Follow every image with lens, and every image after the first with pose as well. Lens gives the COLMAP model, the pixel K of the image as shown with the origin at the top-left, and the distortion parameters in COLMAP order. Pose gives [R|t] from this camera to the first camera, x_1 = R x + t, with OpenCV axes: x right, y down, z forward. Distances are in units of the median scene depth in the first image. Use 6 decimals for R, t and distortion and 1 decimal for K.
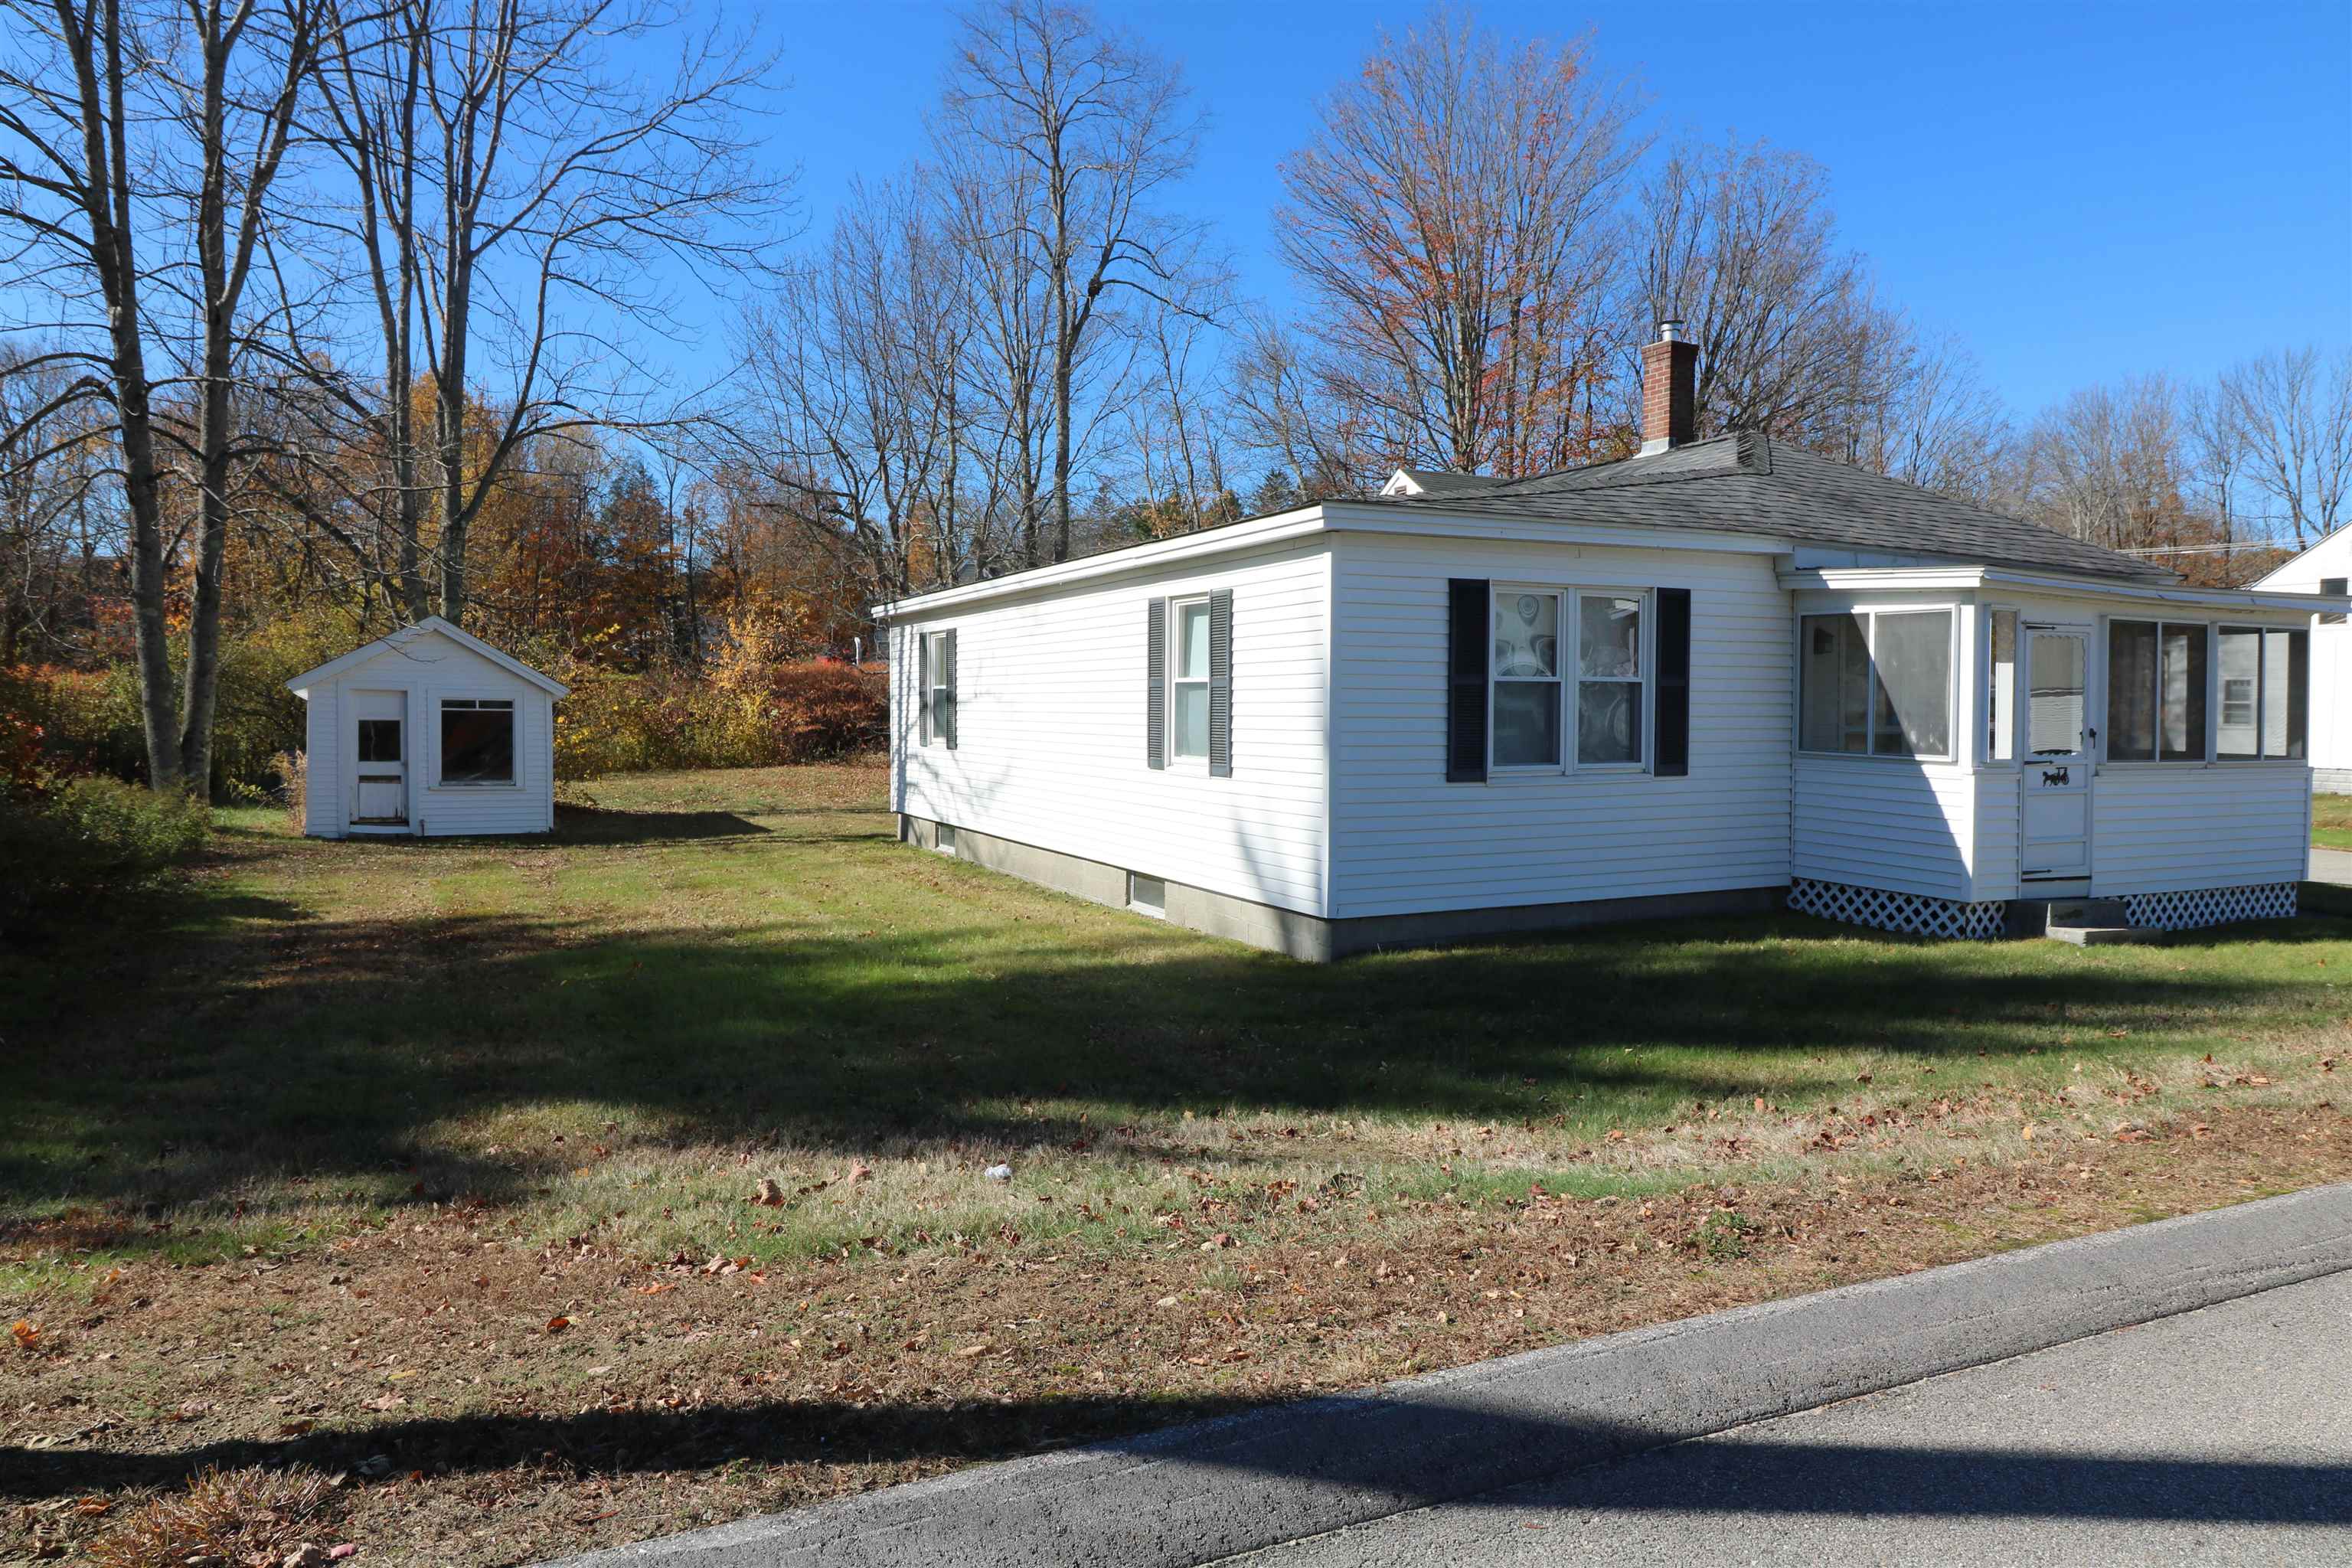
lens RADIAL K [[1452.4, 0, 1168.8], [0, 1452.4, 763.0], [0, 0, 1]] dist [0.006712, -0.015882]
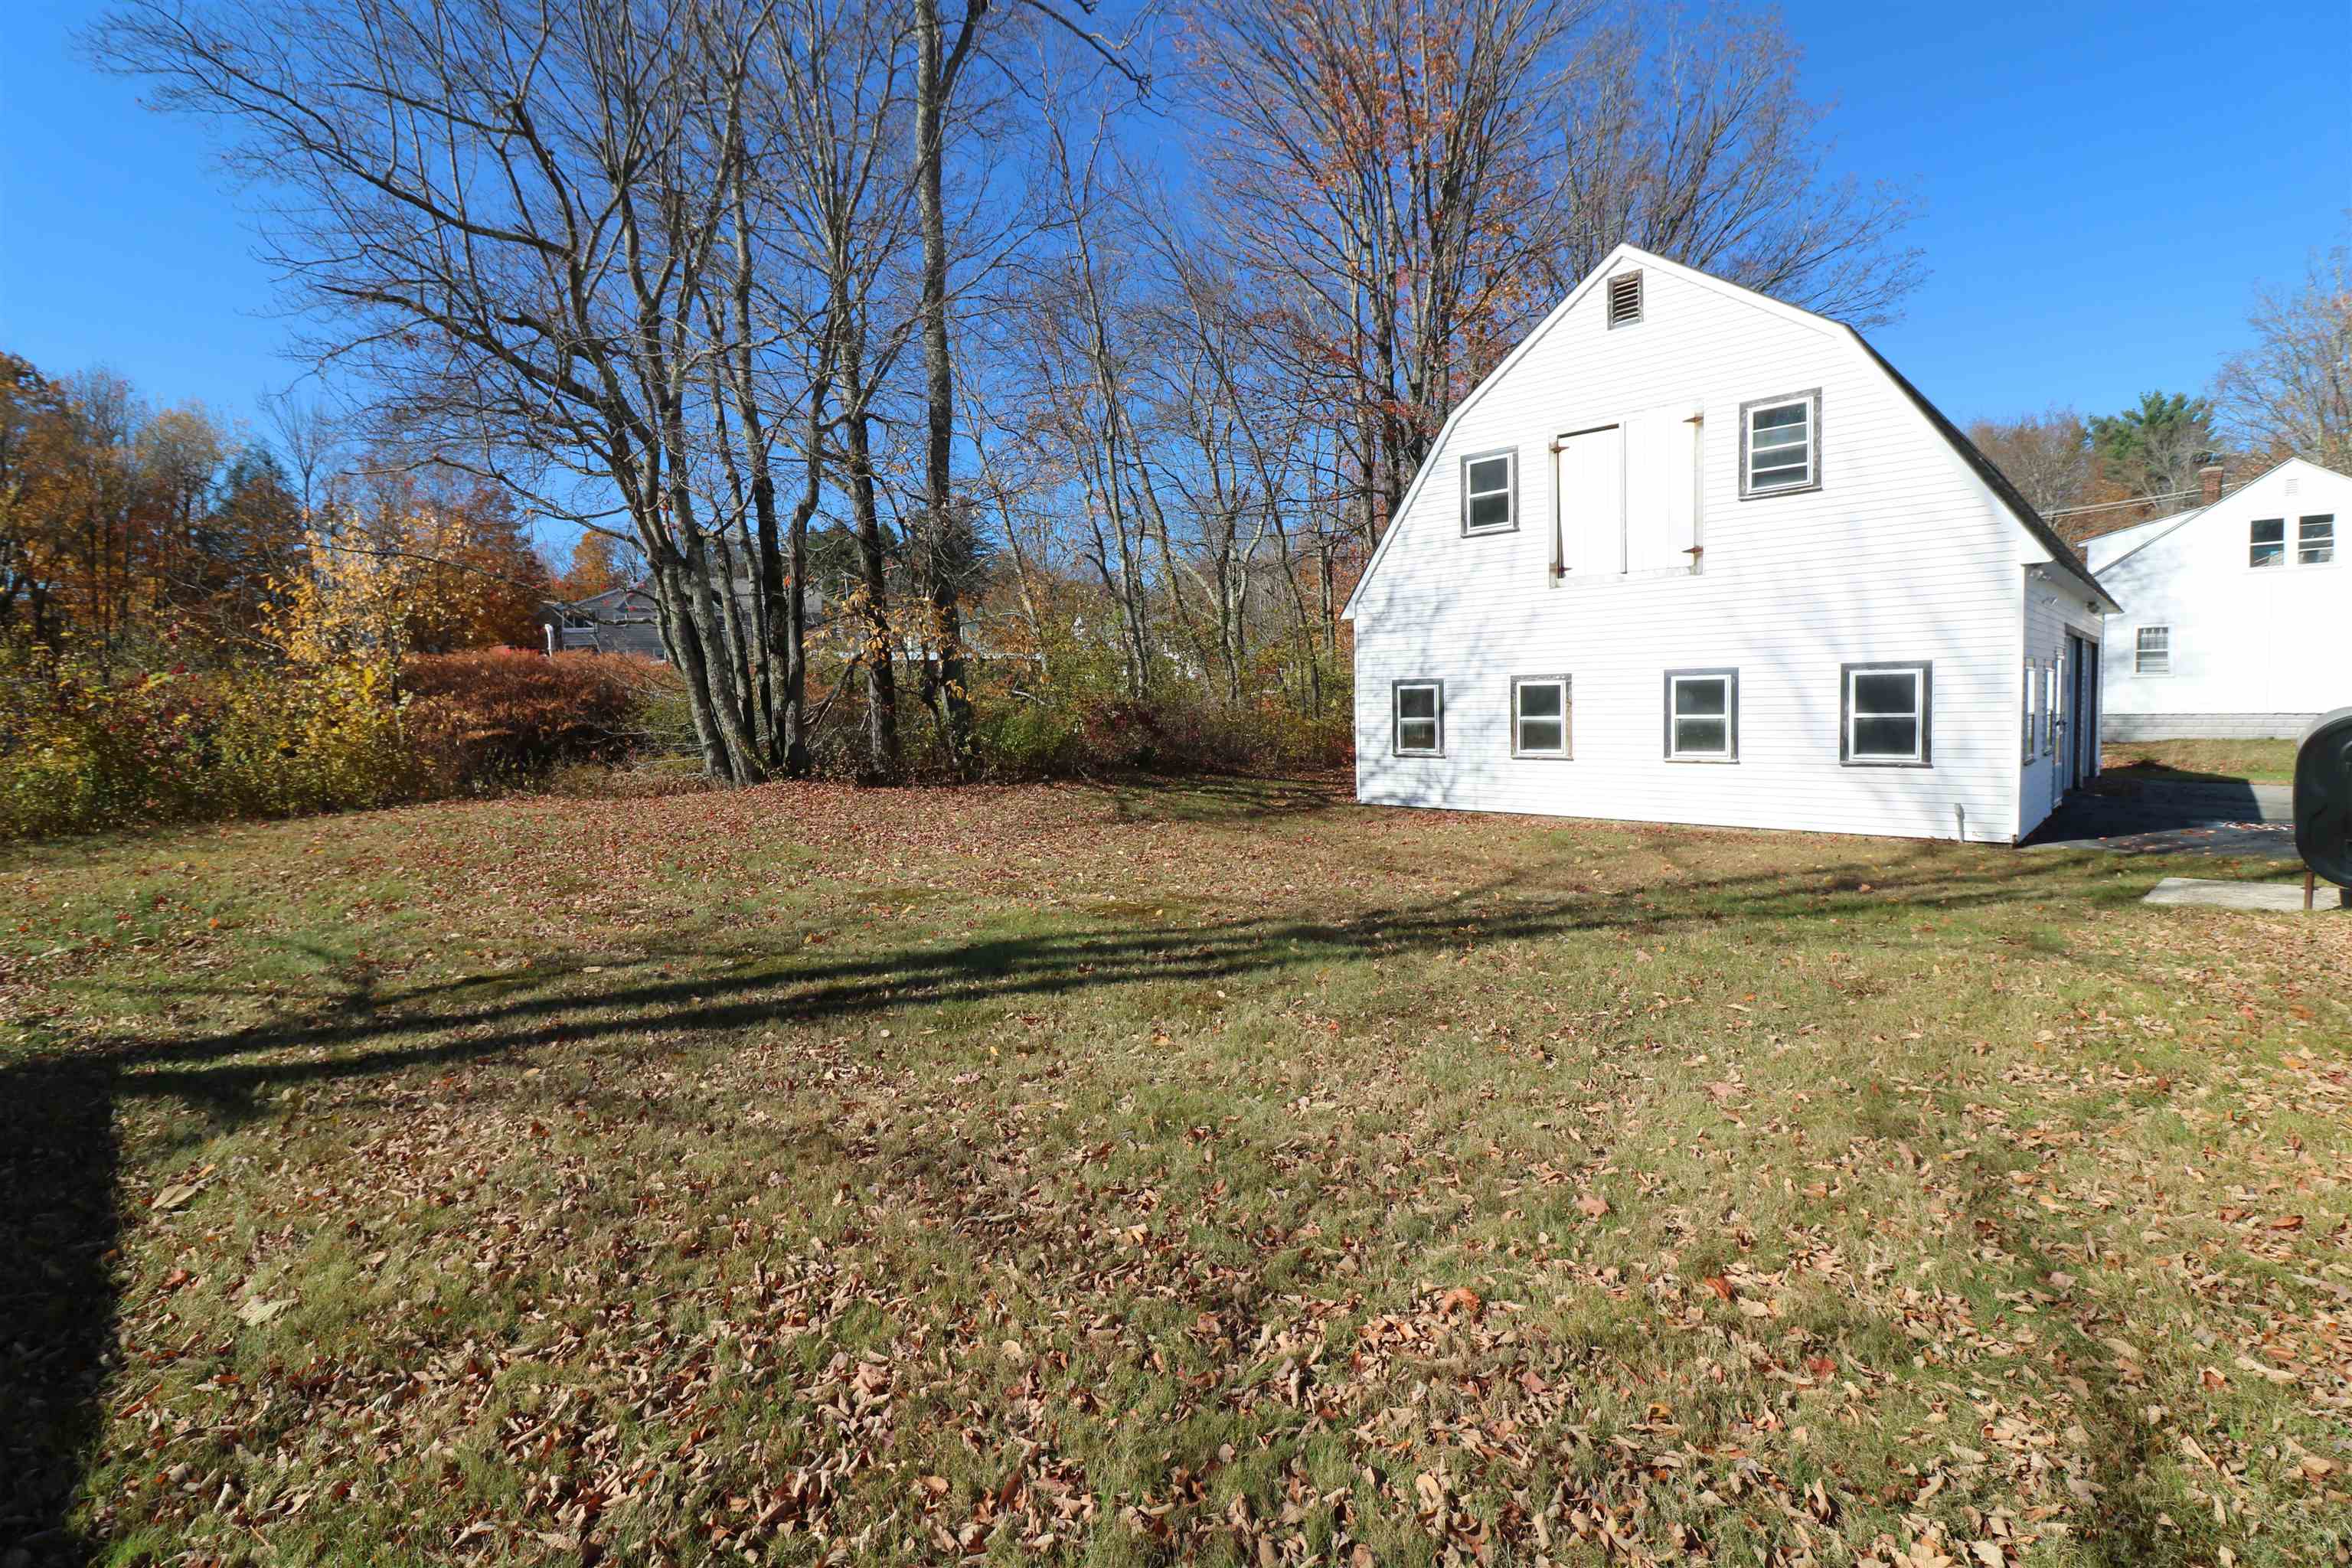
lens RADIAL K [[1064.6, 0, 1176.0], [0, 1064.6, 784.0], [0, 0, 1]] dist [-0.026658, 0.000100]
pose [[0.944005, -0.046319, 0.326663, -0.149089], [0.035484, 0.998607, 0.039055, -0.010772], [-0.328017, -0.025277, 0.944334, 0.605837]]
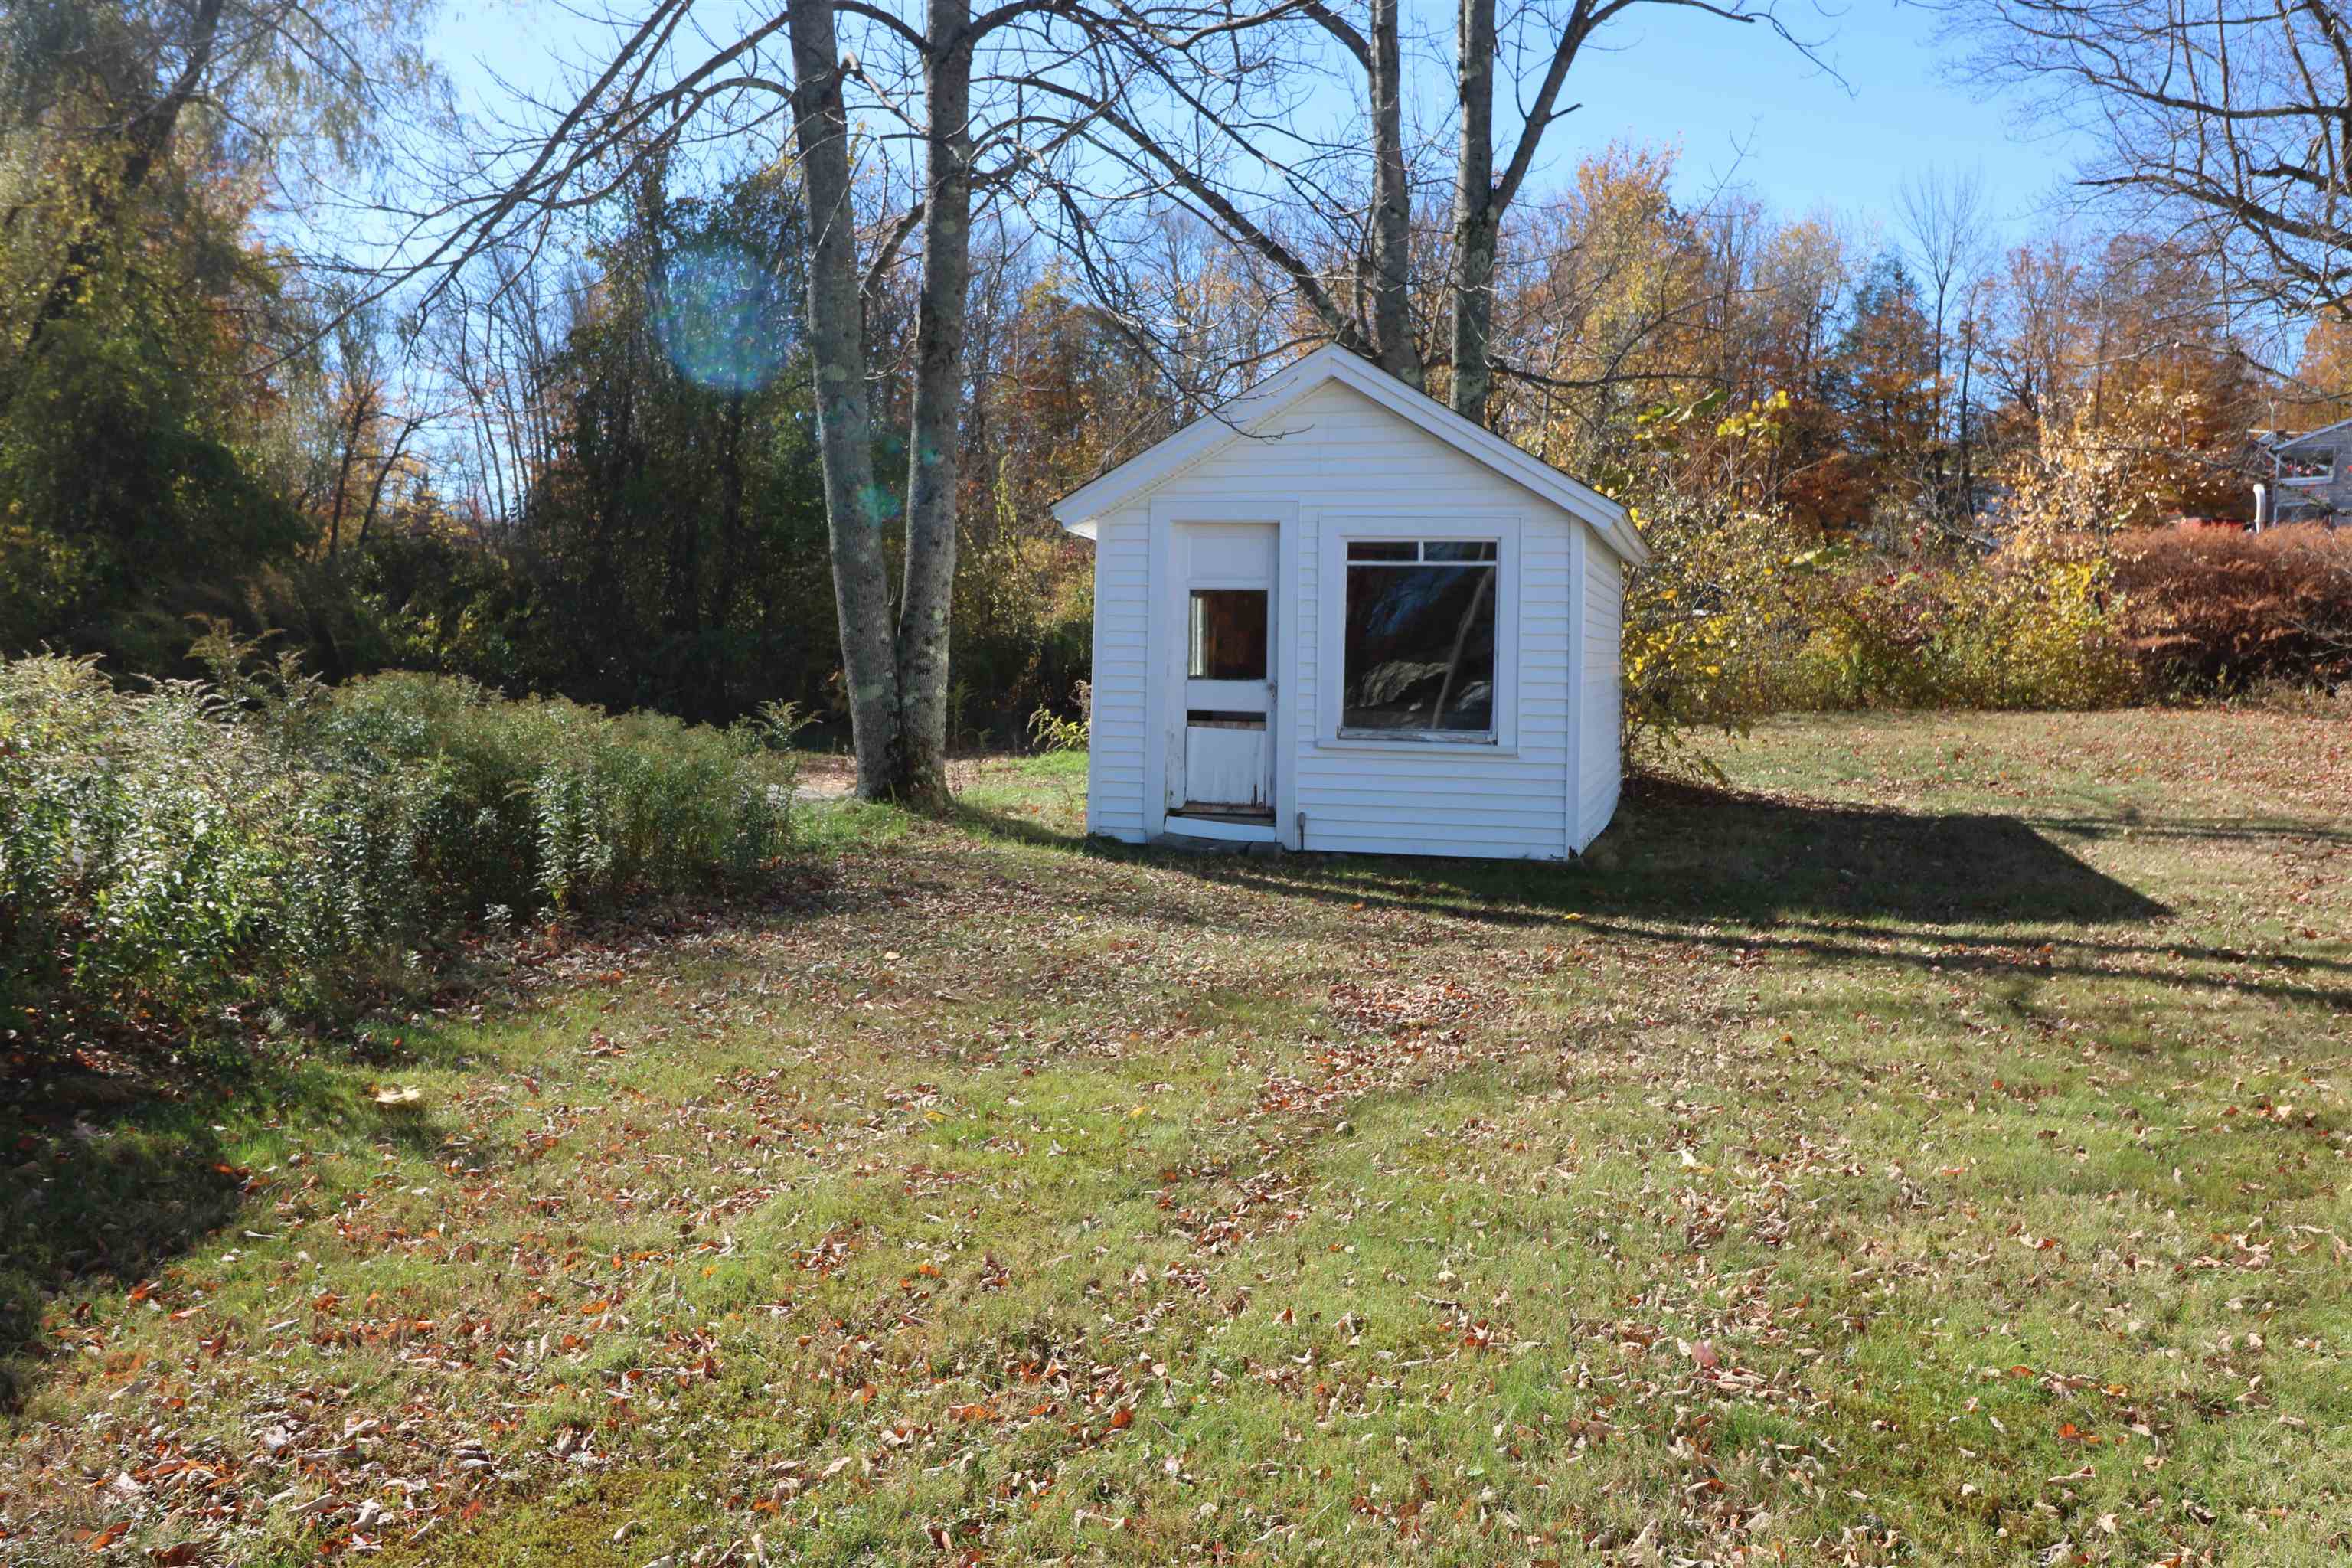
lens RADIAL K [[1851.4, 0, 1182.4], [0, 1851.4, 752.5], [0, 0, 1]] dist [-0.000839, -0.003540]
pose [[0.755638, 0.046047, -0.653369, -0.106772], [-0.025321, 0.998834, 0.041109, -0.001145], [0.654500, -0.014520, 0.755922, 0.338275]]
